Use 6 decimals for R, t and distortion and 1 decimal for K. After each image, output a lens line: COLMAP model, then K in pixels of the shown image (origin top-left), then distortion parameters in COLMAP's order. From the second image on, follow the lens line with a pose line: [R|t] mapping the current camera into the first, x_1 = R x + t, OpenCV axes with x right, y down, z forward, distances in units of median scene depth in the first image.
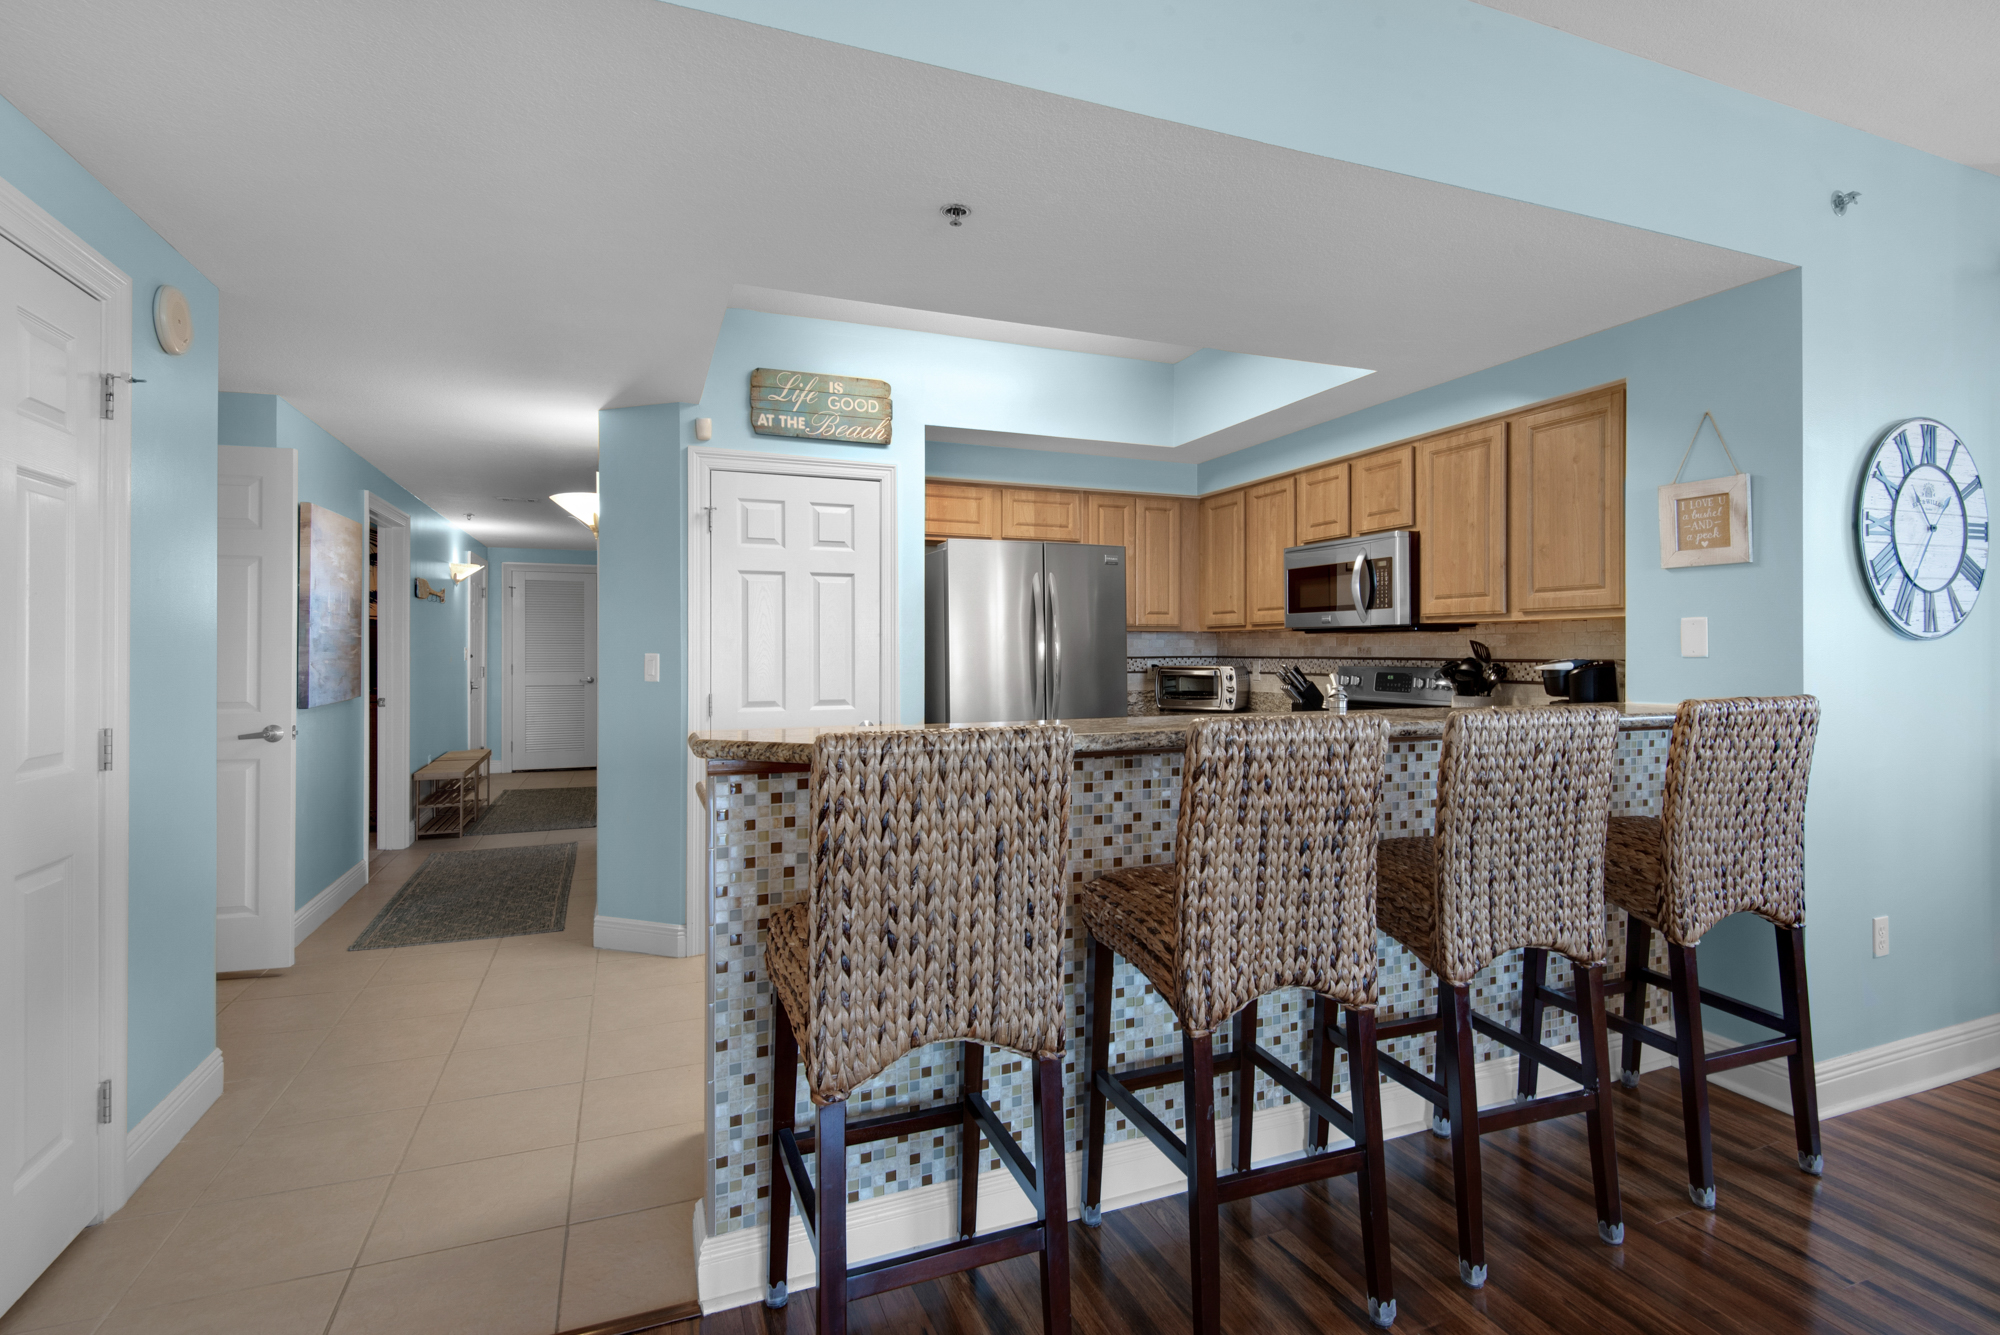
lens RADIAL K [[910.9, 0, 1004.4], [0, 910.9, 647.4], [0, 0, 1]] dist [0.025346, -0.017978]
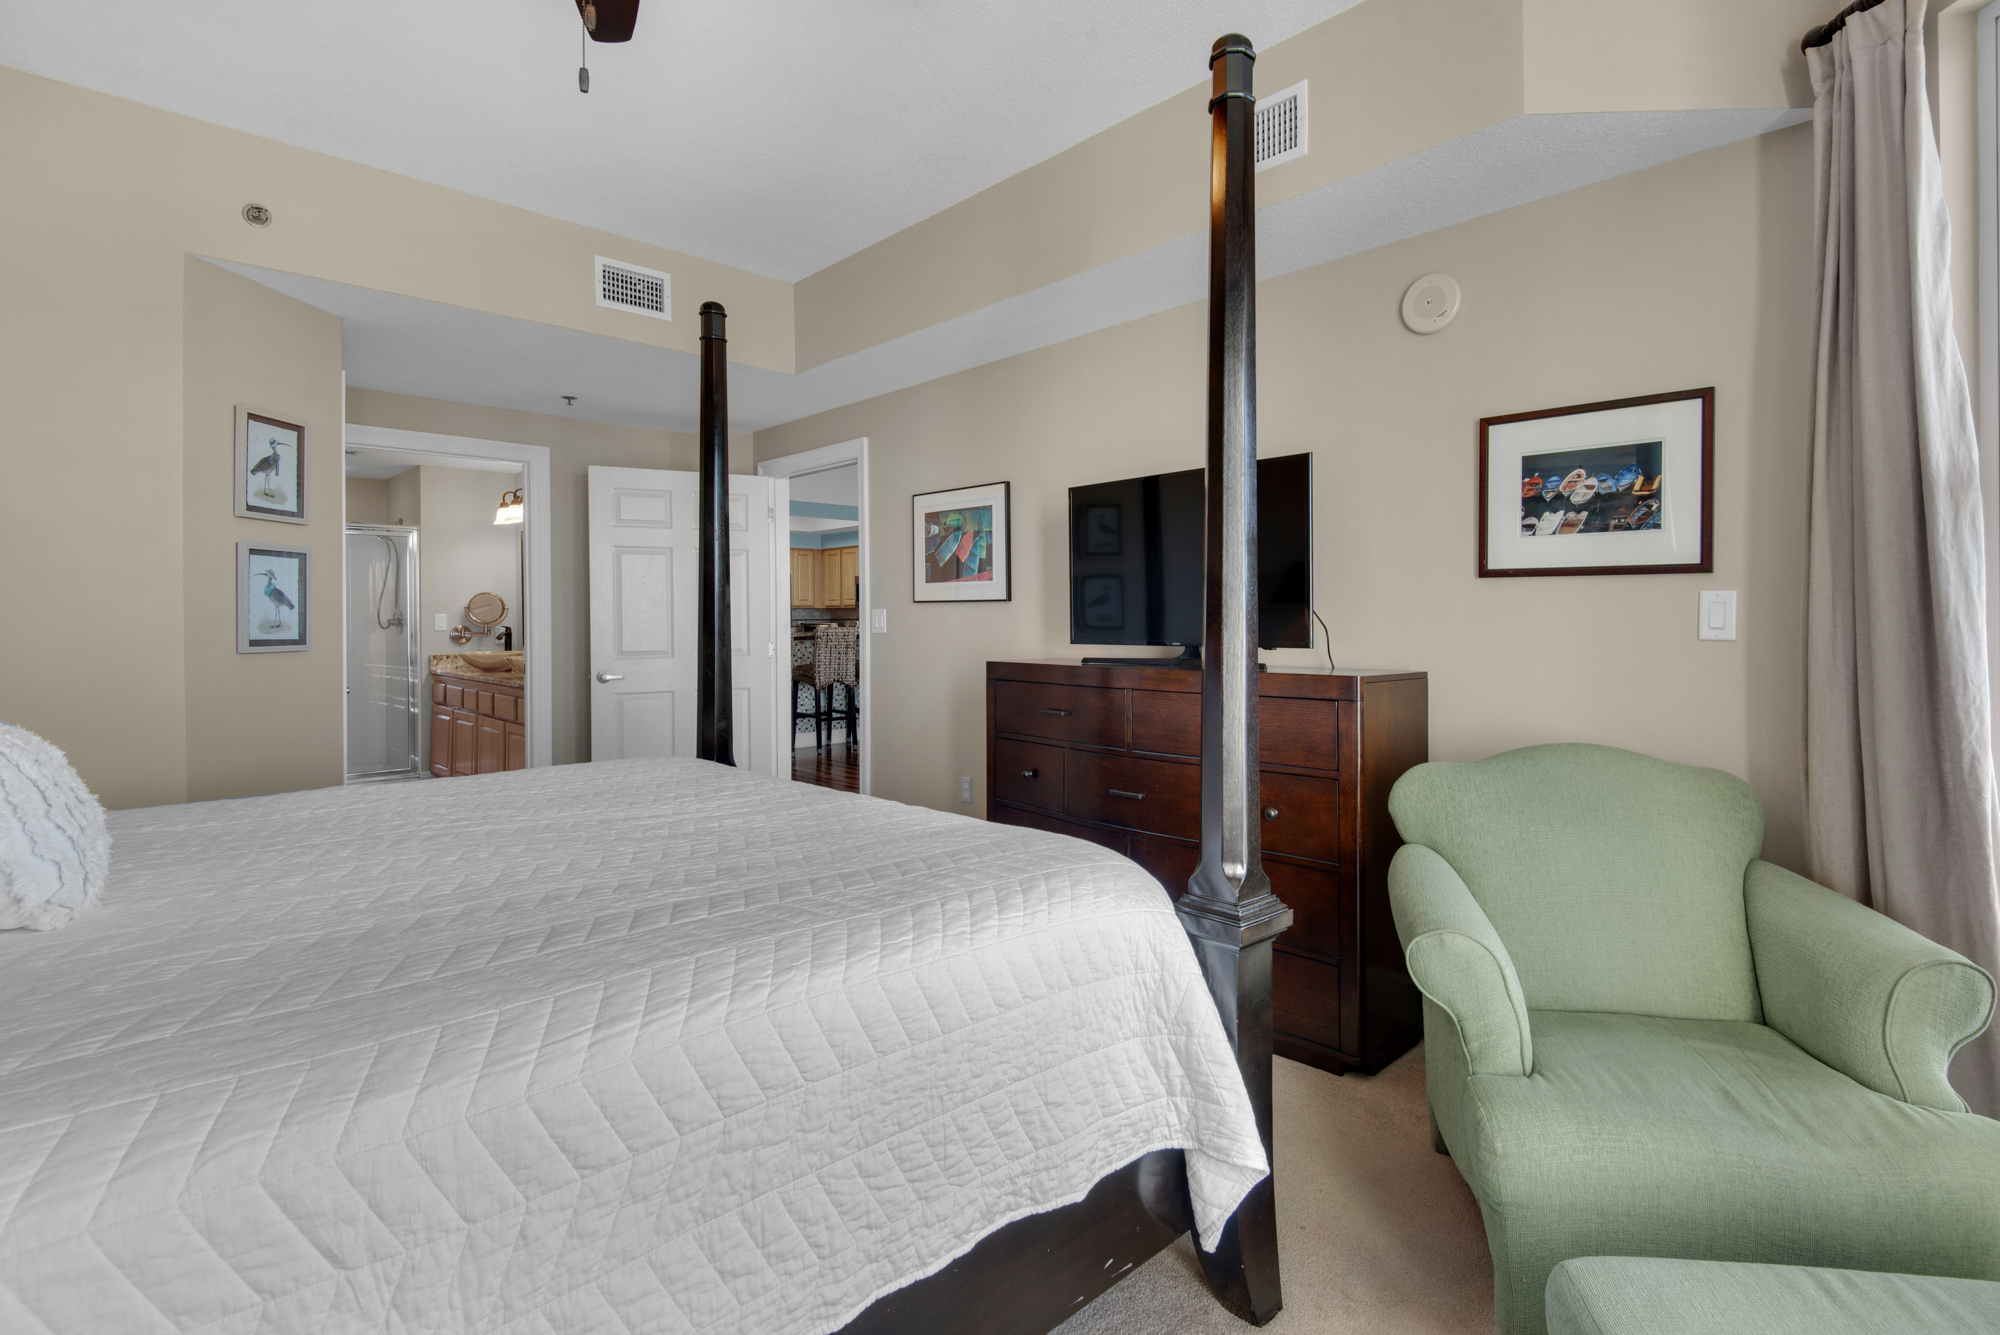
lens RADIAL K [[910.9, 0, 1004.4], [0, 910.9, 647.4], [0, 0, 1]] dist [0.025346, -0.017978]
pose [[0.921608, -0.009896, 0.387996, -0.258868], [-0.001114, 0.999603, 0.028141, 0.015716], [-0.388121, -0.026368, 0.921231, -1.319444]]
